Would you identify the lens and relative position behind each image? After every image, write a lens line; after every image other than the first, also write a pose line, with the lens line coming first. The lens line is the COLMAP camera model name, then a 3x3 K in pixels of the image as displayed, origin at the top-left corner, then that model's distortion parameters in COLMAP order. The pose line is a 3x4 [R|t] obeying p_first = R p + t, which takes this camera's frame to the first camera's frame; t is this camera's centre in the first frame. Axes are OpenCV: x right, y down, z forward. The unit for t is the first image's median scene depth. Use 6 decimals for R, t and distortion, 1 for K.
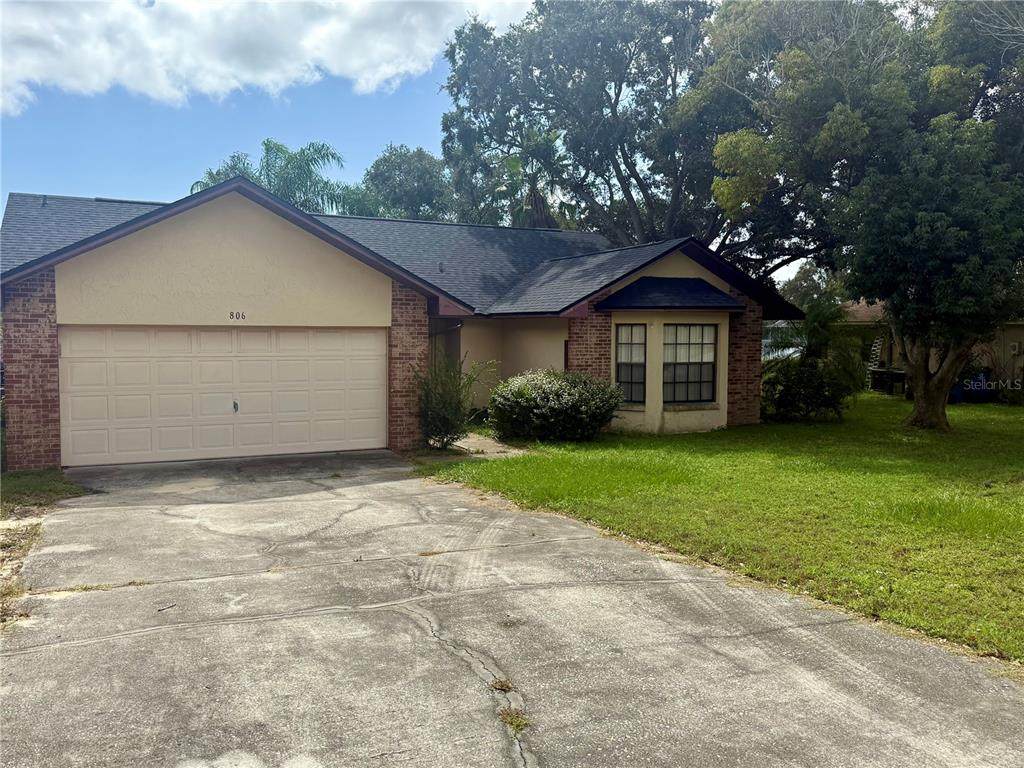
lens RADIAL K [[793.5, 0, 509.5], [0, 793.5, 389.9], [0, 0, 1]] dist [0.031254, 0.002666]
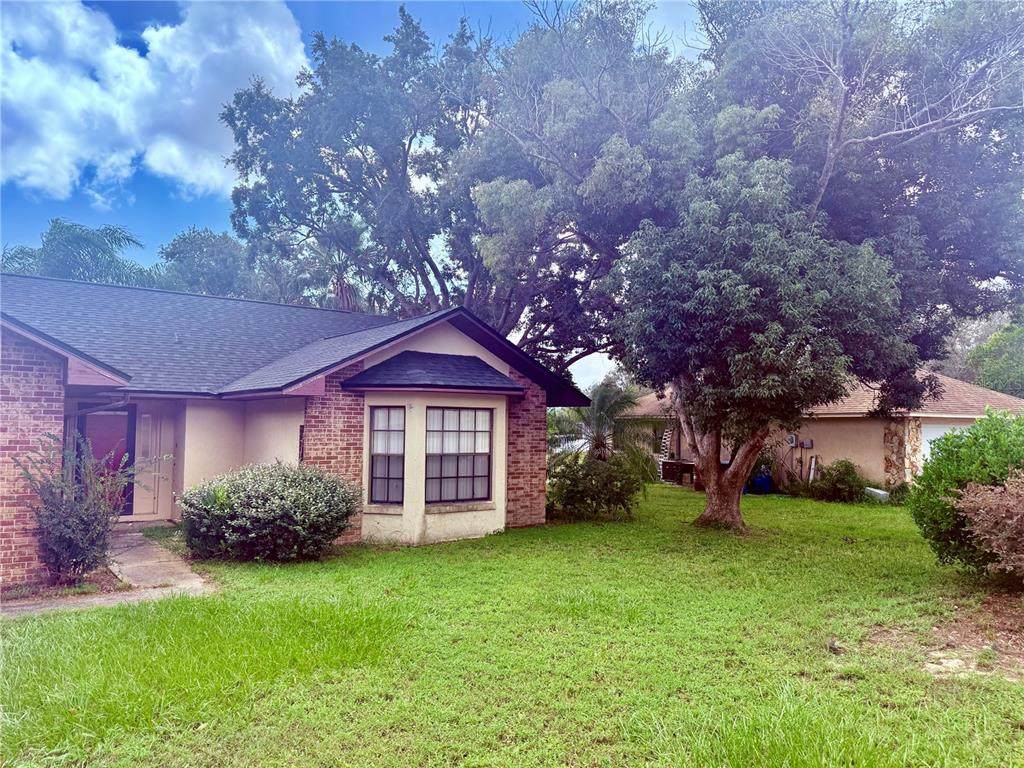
lens RADIAL K [[698.2, 0, 512.0], [0, 698.2, 384.0], [0, 0, 1]] dist [0.176407, -0.253433]
pose [[0.977953, 0.020420, 0.207824, 0.124660], [0.007826, 0.990924, -0.134194, -0.007189], [-0.208678, 0.132861, 0.968918, 0.259584]]
